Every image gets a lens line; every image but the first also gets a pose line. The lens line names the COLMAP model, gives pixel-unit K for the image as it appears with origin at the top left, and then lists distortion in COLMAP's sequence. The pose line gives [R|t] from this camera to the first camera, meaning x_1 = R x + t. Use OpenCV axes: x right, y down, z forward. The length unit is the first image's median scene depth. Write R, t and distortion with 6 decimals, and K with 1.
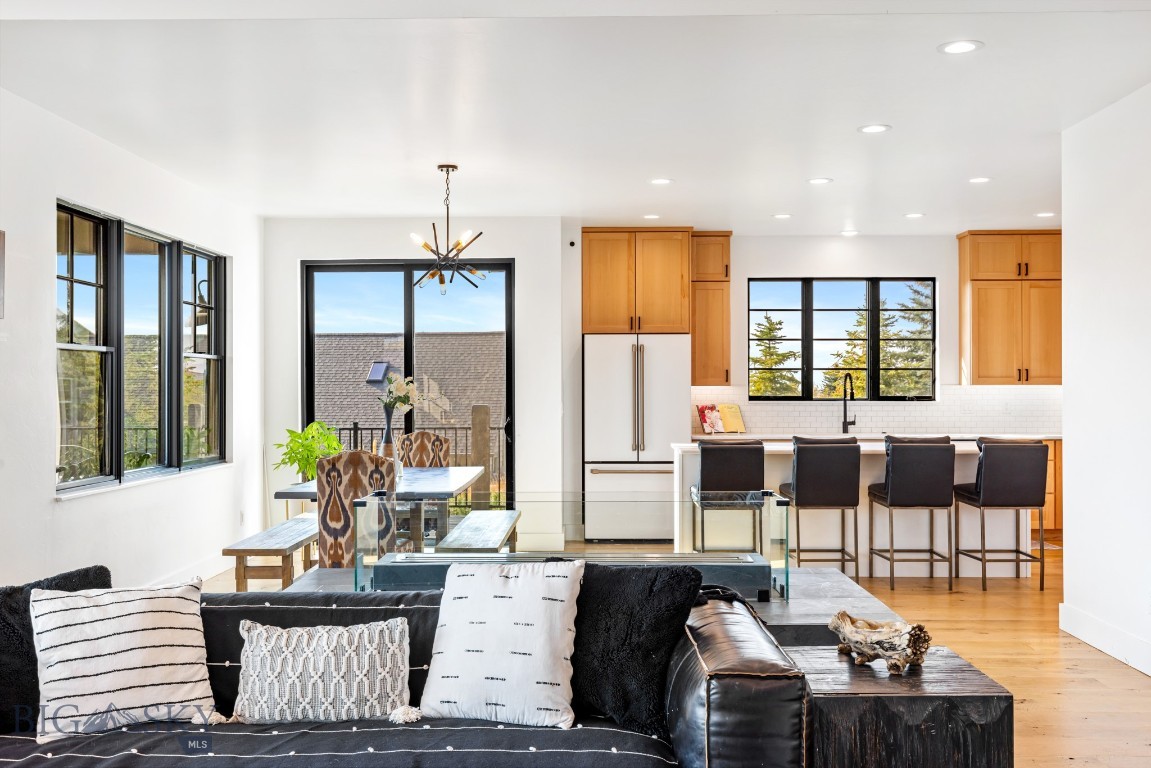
lens RADIAL K [[1107.5, 0, 573.2], [0, 1107.5, 384.2], [0, 0, 1]] dist [0.007687, 0.000000]
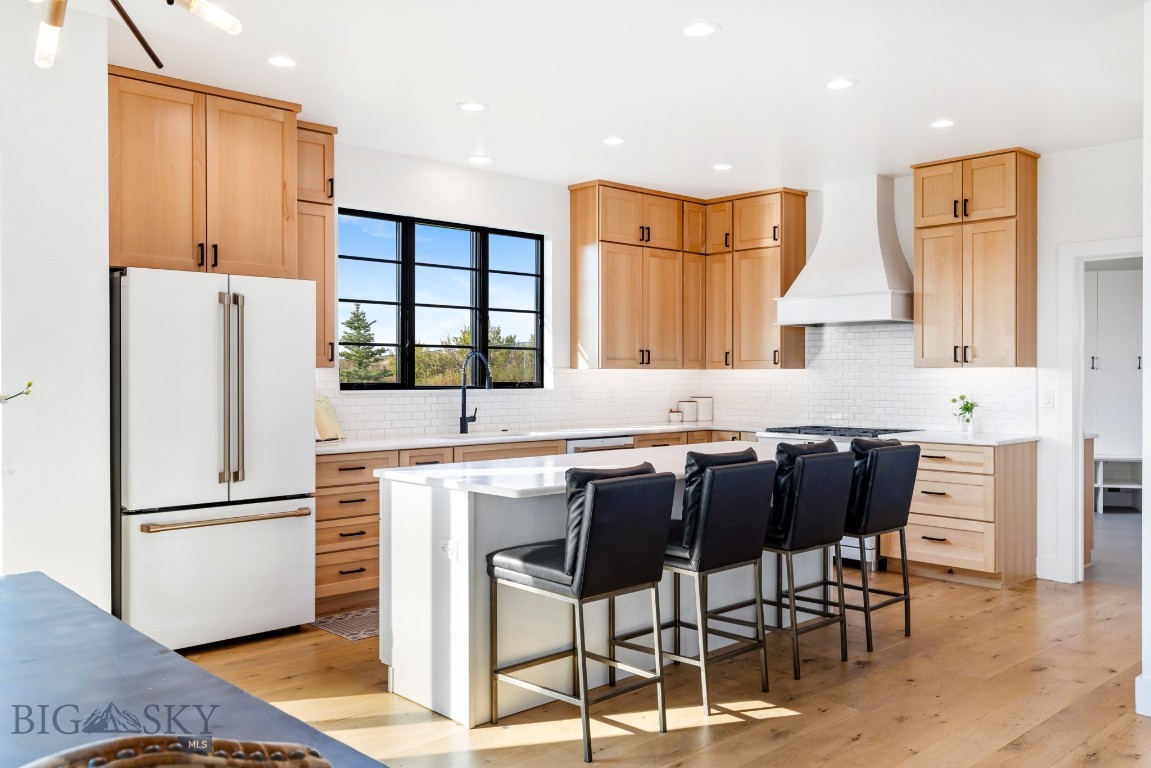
lens RADIAL K [[941.5, 0, 580.8], [0, 941.5, 384.7], [0, 0, 1]] dist [0.008498, -0.012382]
pose [[0.715857, -0.006699, 0.698214, -0.148659], [-0.003128, 0.999913, 0.012801, 0.004150], [-0.698239, -0.011348, 0.715774, 0.541650]]
